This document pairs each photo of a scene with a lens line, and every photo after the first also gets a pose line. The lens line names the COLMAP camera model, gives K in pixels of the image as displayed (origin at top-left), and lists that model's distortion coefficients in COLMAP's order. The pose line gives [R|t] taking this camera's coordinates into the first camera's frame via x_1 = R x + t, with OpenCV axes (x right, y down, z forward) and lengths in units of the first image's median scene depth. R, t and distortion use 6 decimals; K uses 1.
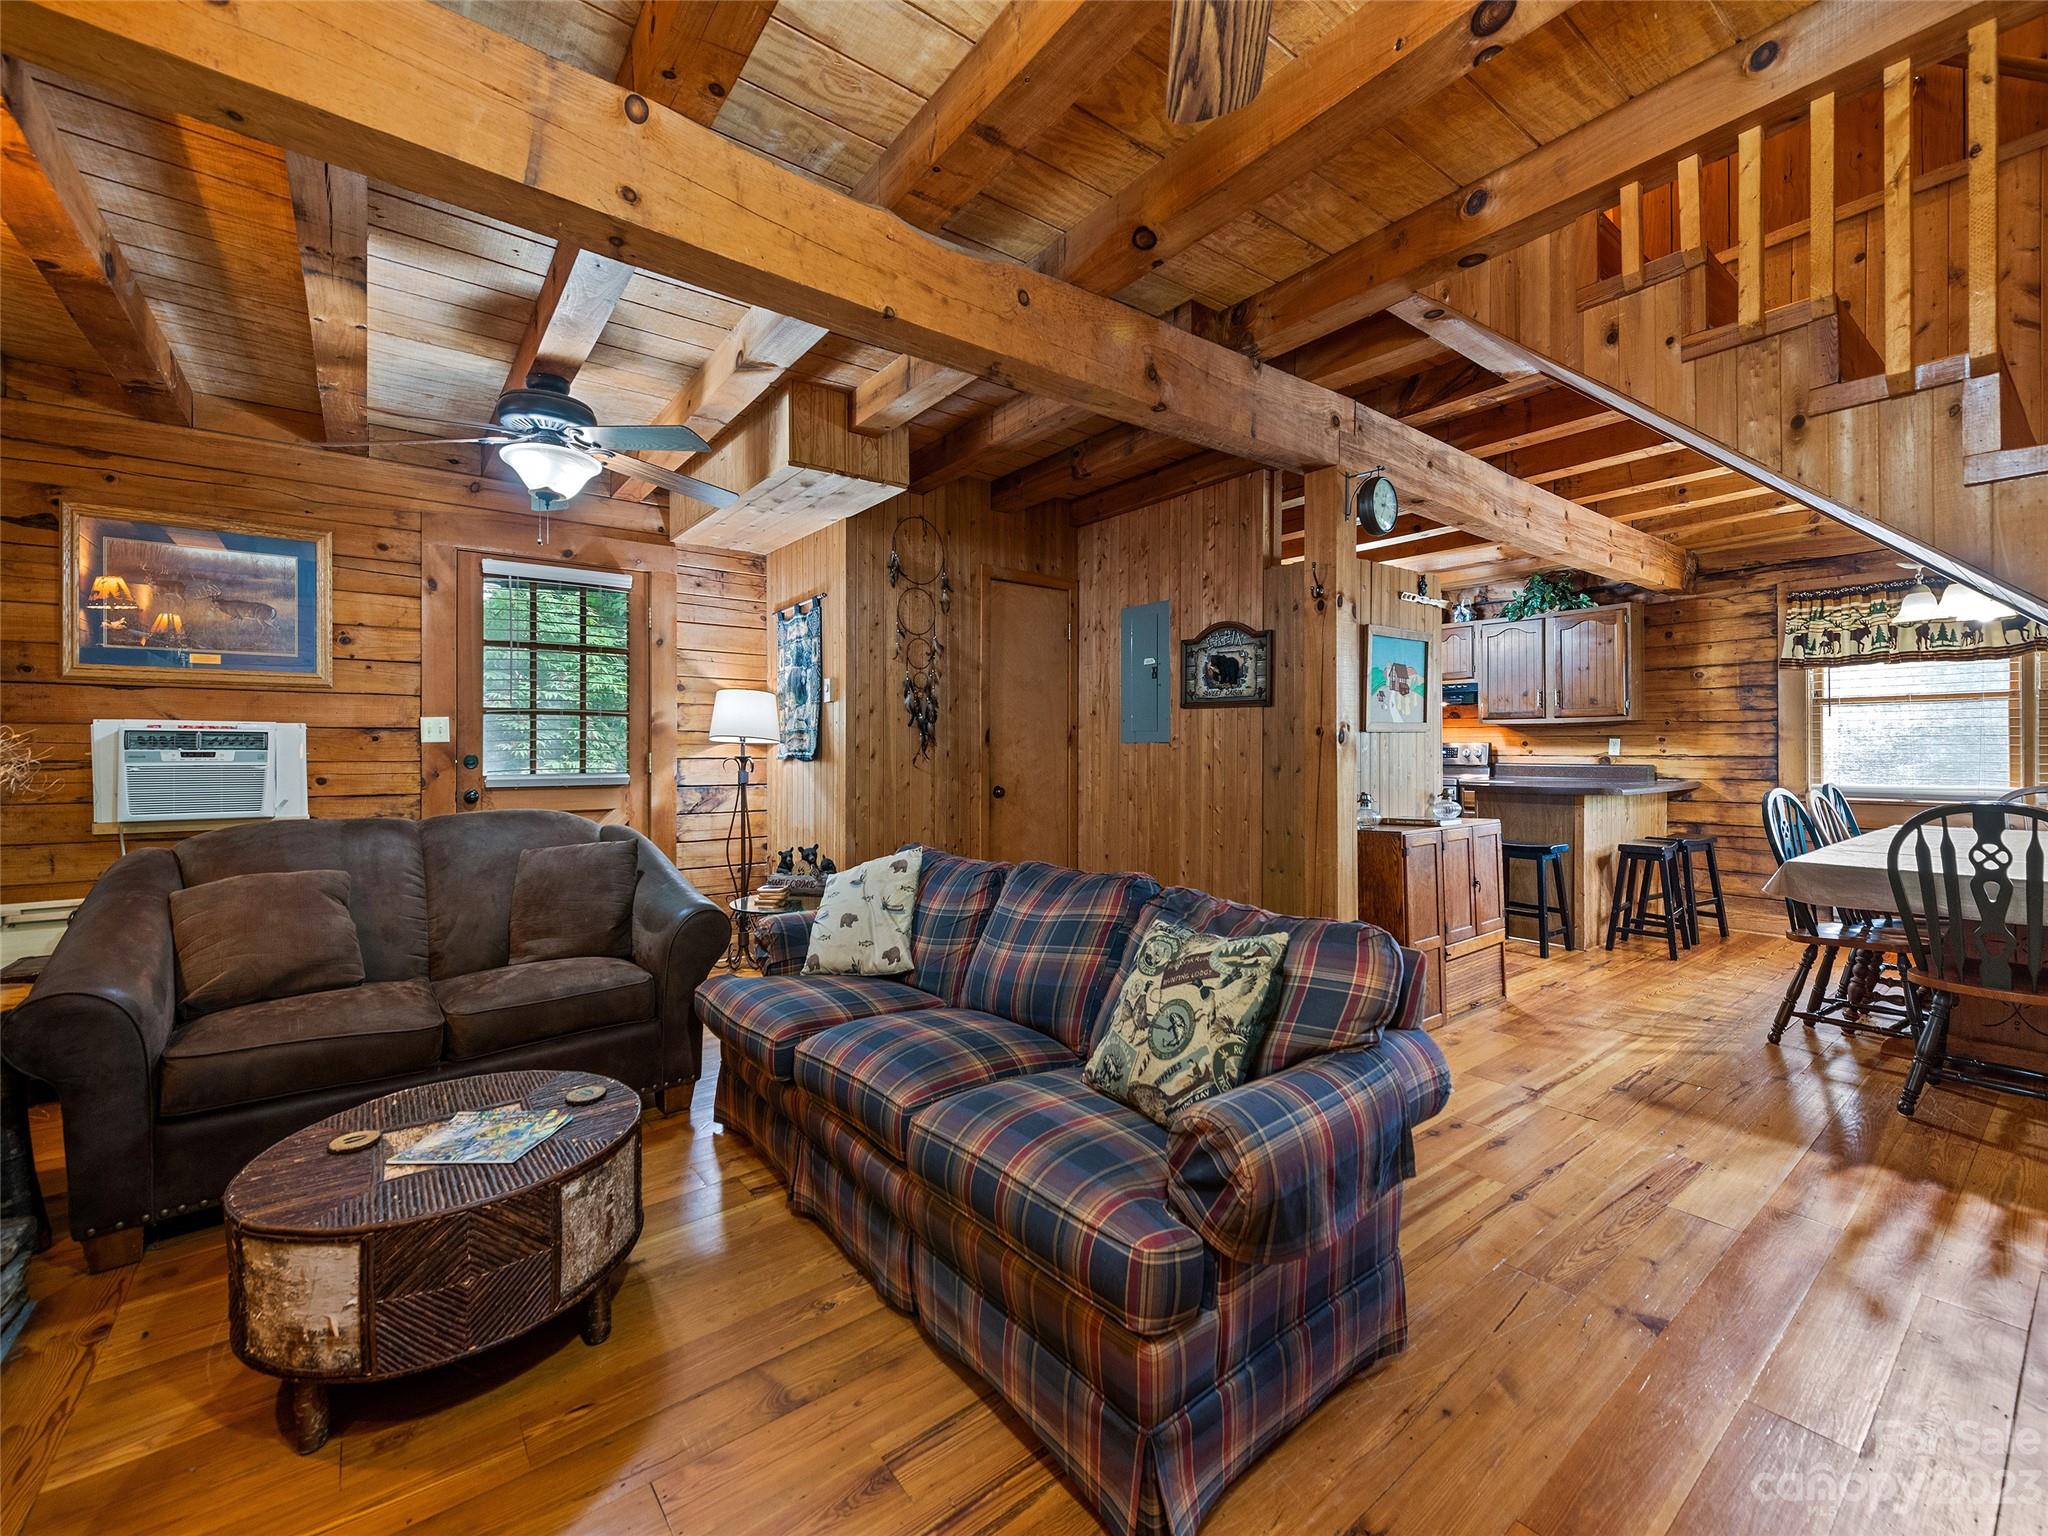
lens RADIAL K [[848.2, 0, 1027.8], [0, 848.2, 750.3], [0, 0, 1]] dist [0.010091, -0.000256]
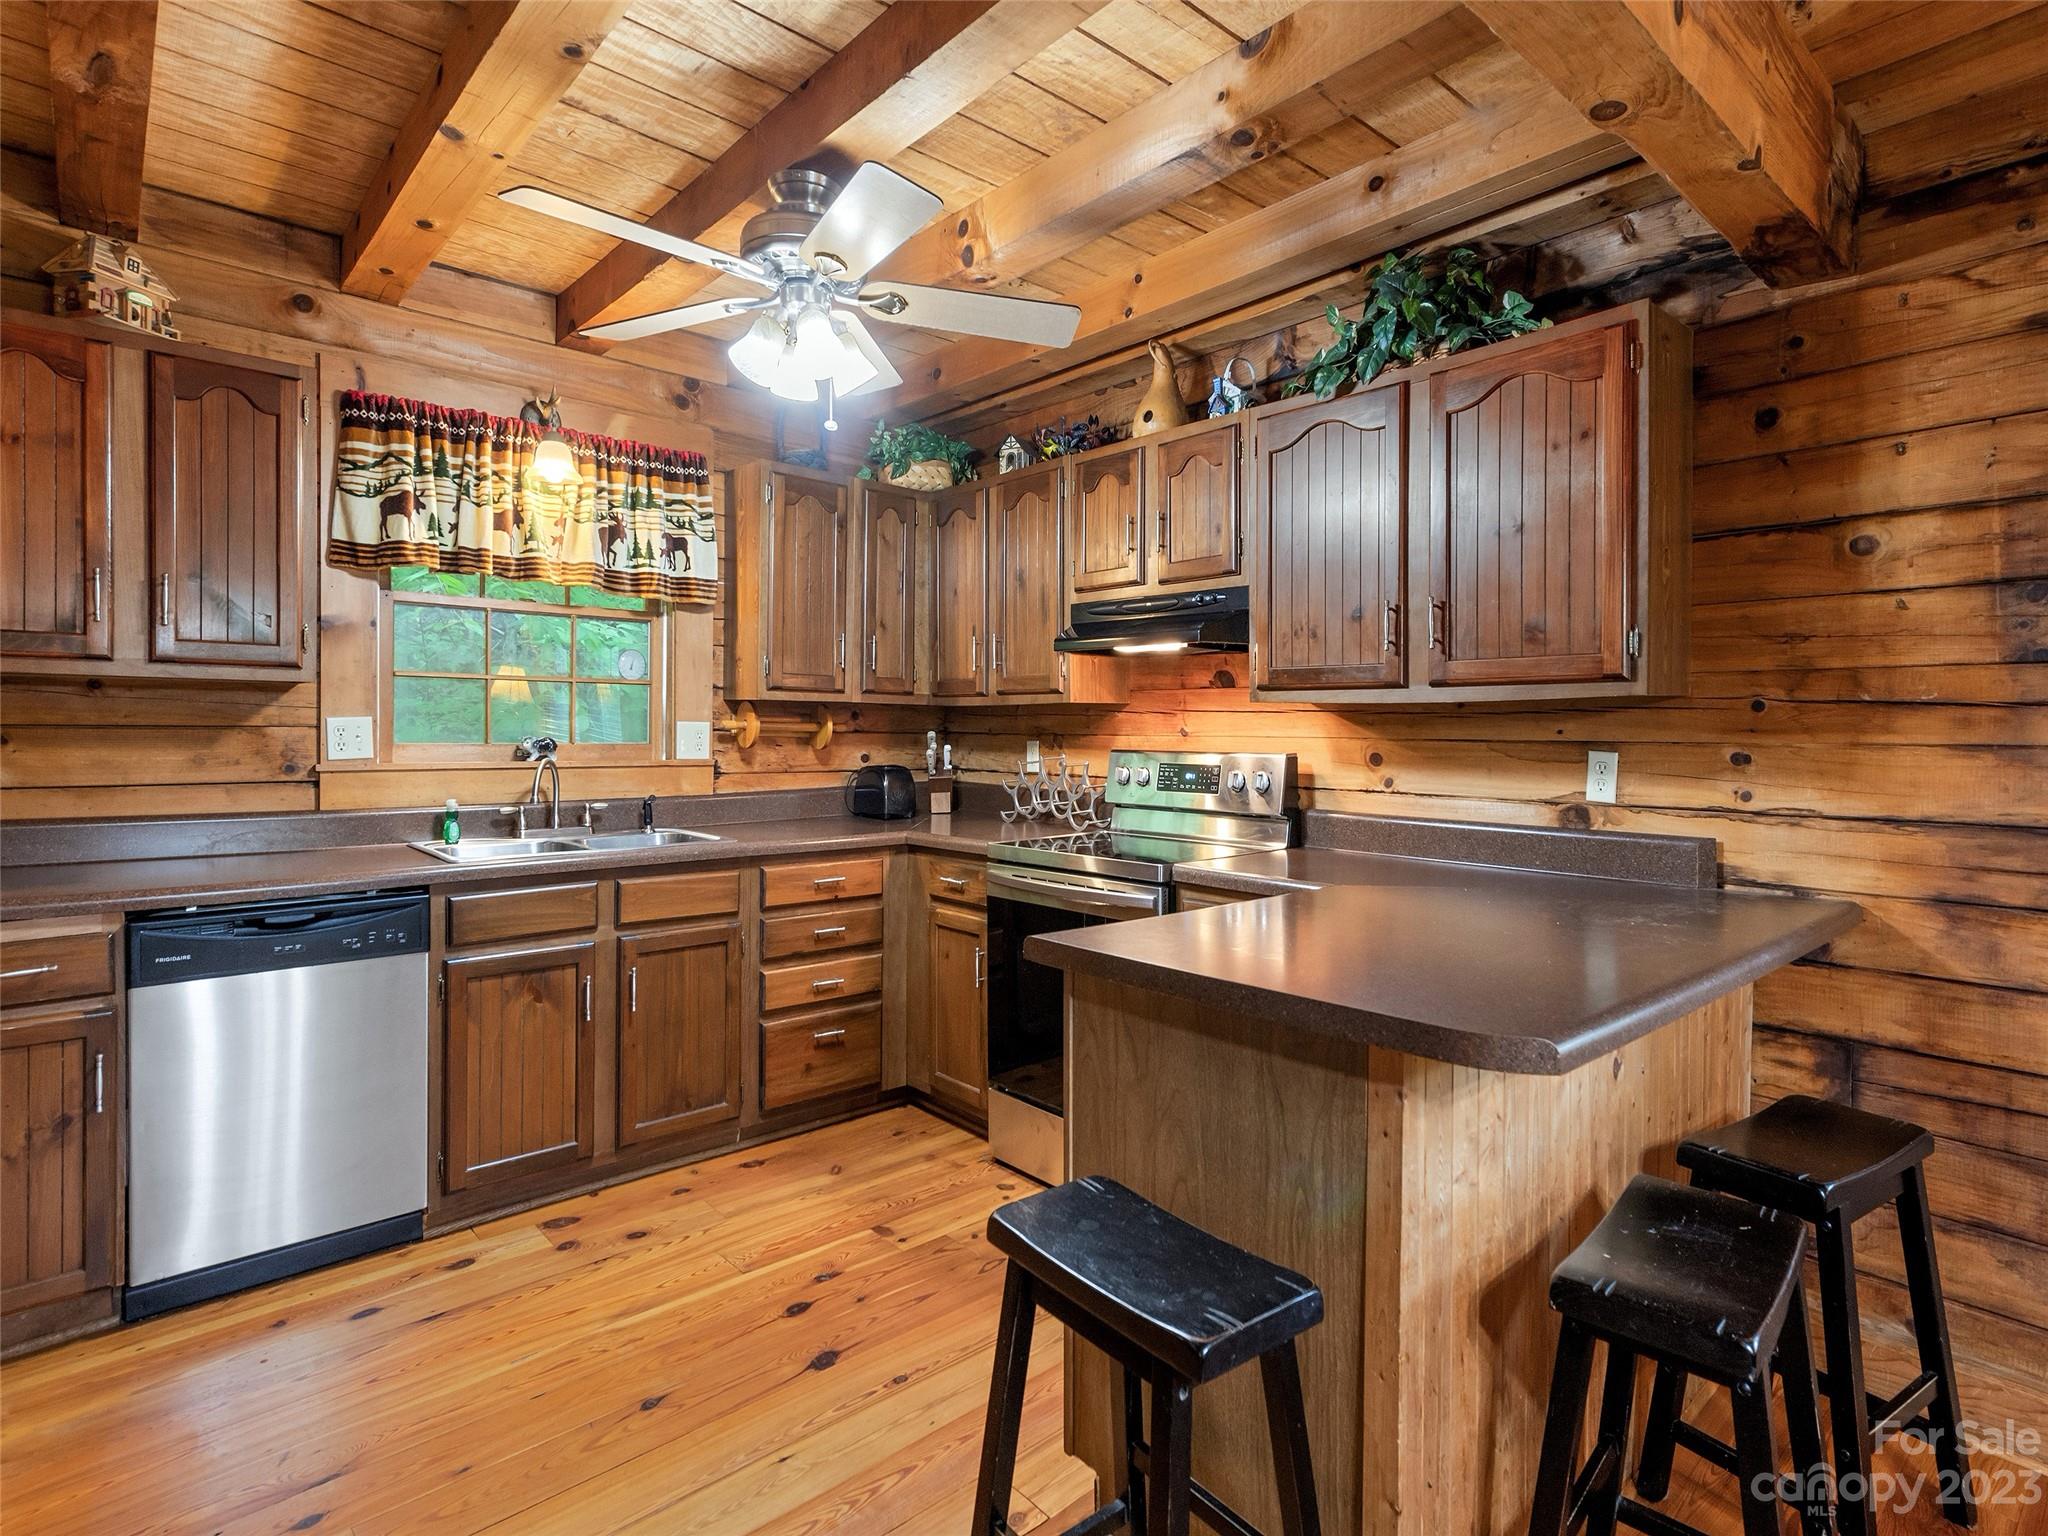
lens RADIAL K [[1065.2, 0, 1056.3], [0, 1065.2, 740.6], [0, 0, 1]] dist [0.023376, -0.011637]
pose [[0.996790, 0.008734, 0.079578, 0.546355], [-0.009280, 0.999936, 0.006500, -0.023115], [-0.079516, -0.007218, 0.996807, 0.742271]]
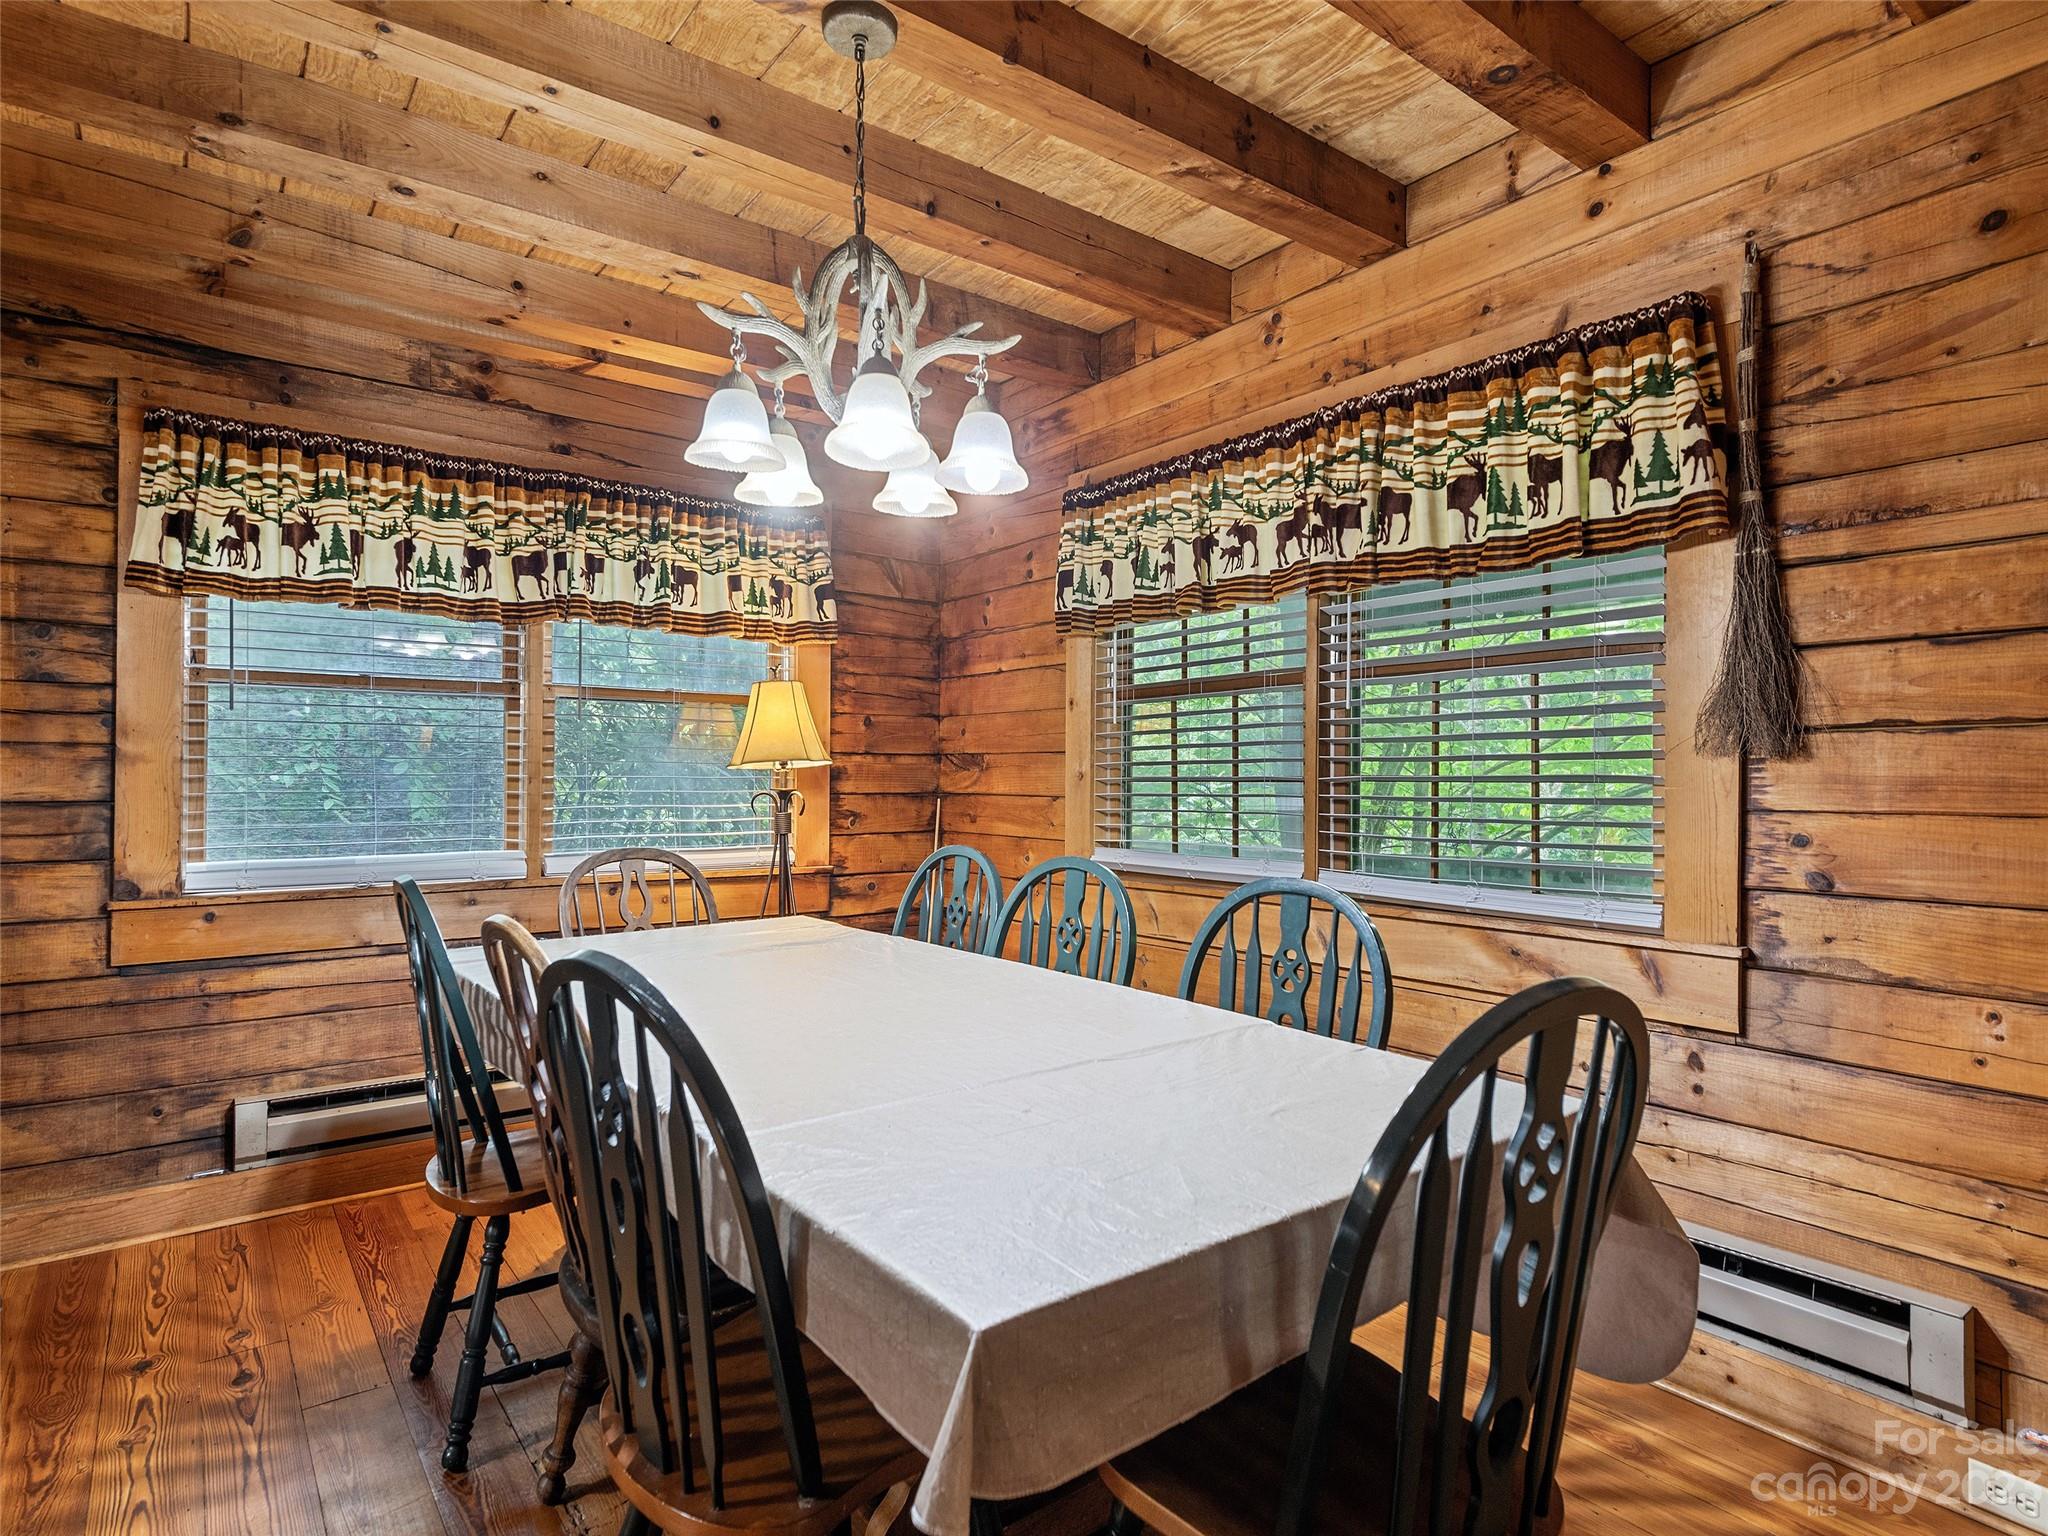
lens RADIAL K [[1087.3, 0, 1024.0], [0, 1087.3, 768.0], [0, 0, 1]] dist [0.002351, -0.000163]
pose [[0.002440, 0.010390, 0.999943, 0.387226], [-0.002725, 0.999942, -0.010384, -0.004725], [-0.999993, -0.002700, 0.002468, 0.609974]]
